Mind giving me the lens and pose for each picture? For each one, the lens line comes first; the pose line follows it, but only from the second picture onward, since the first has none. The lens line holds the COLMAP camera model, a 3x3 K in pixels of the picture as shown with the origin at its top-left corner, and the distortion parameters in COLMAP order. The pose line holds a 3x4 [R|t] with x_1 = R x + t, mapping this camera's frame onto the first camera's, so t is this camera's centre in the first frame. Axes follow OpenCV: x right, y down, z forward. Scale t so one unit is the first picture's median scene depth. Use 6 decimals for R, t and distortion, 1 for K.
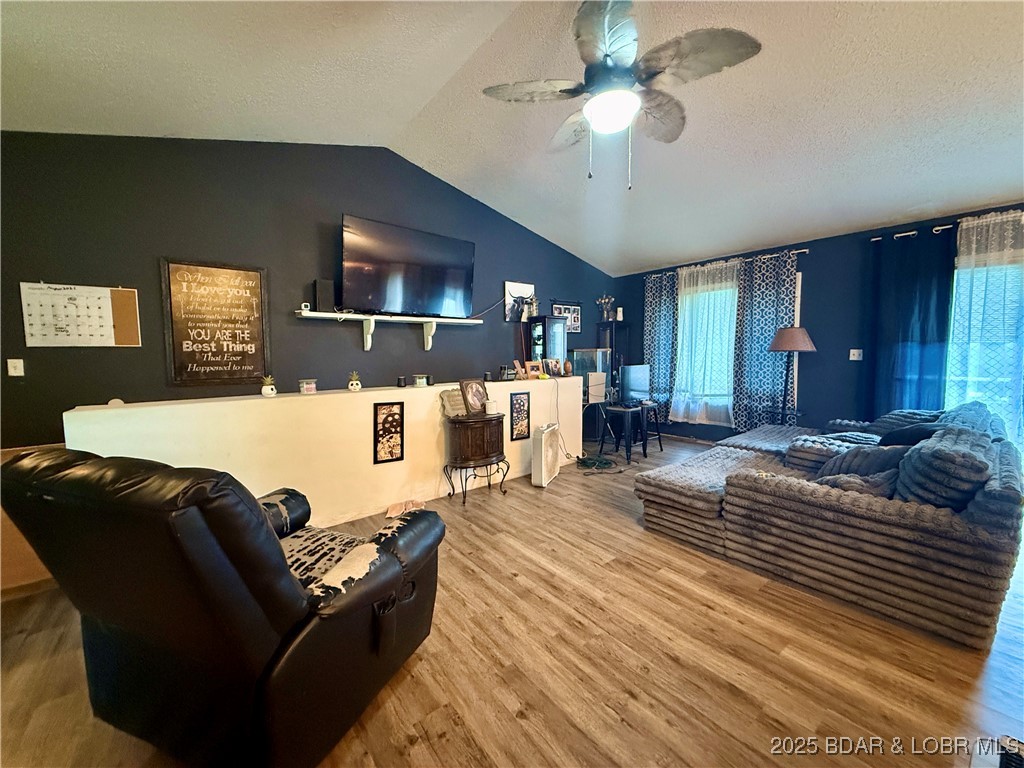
lens RADIAL K [[410.0, 0, 512.2], [0, 410.0, 381.8], [0, 0, 1]] dist [0.003151, -0.000072]
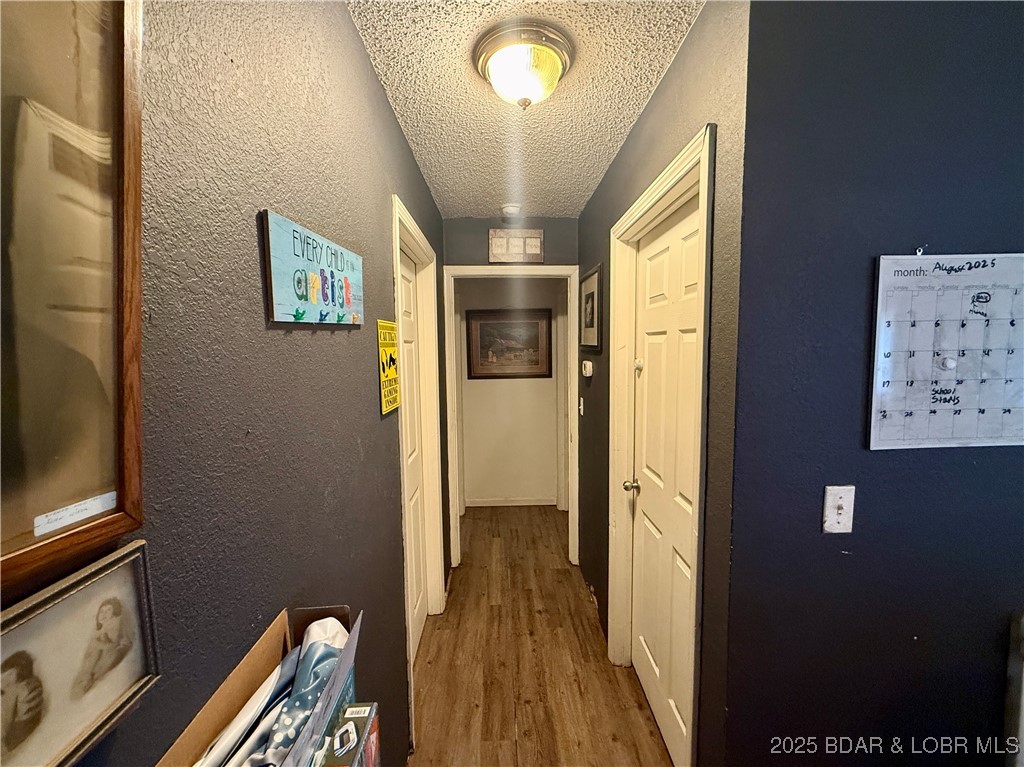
lens RADIAL K [[410.0, 0, 511.9], [0, 410.0, 382.7], [0, 0, 1]] dist [0.003151, -0.000072]
pose [[0.805106, 0.055748, -0.590505, -1.180246], [-0.033066, 0.998243, 0.049159, -0.142055], [0.592208, -0.020053, 0.805536, 0.541431]]
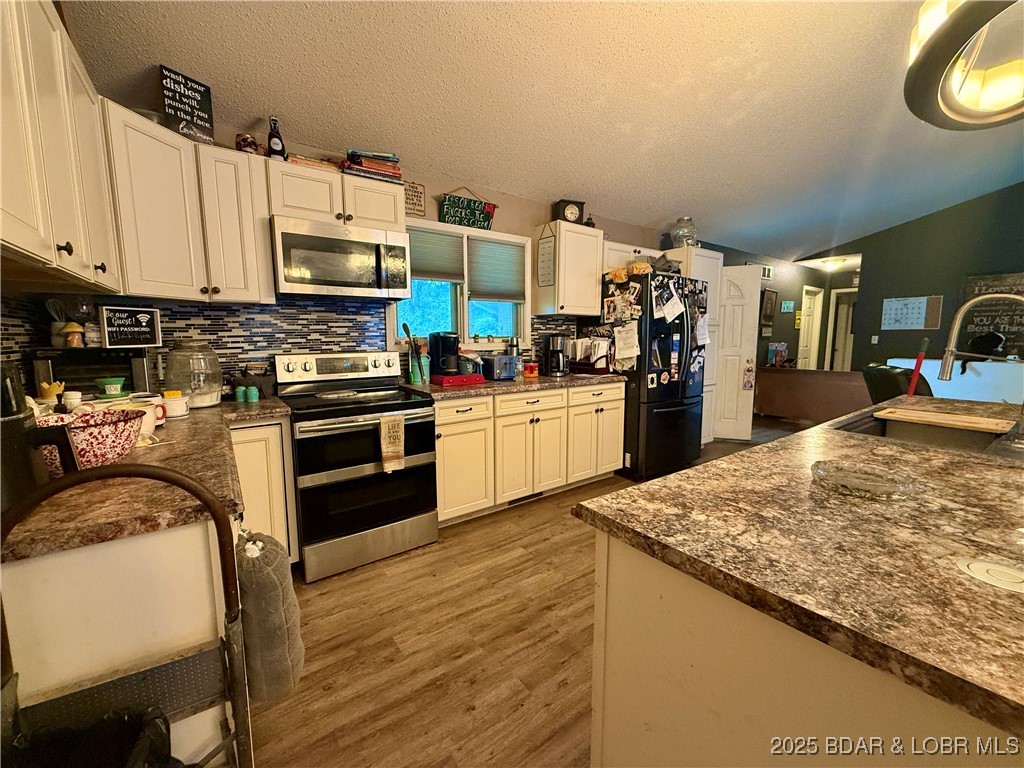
lens RADIAL K [[410.0, 0, 508.4], [0, 410.0, 384.0], [0, 0, 1]] dist [0.003151, -0.000072]
pose [[-0.043870, 0.132325, -0.990235, 0.985835], [-0.060074, 0.989046, 0.134827, 0.019037], [0.997229, 0.065402, -0.035441, -0.777916]]
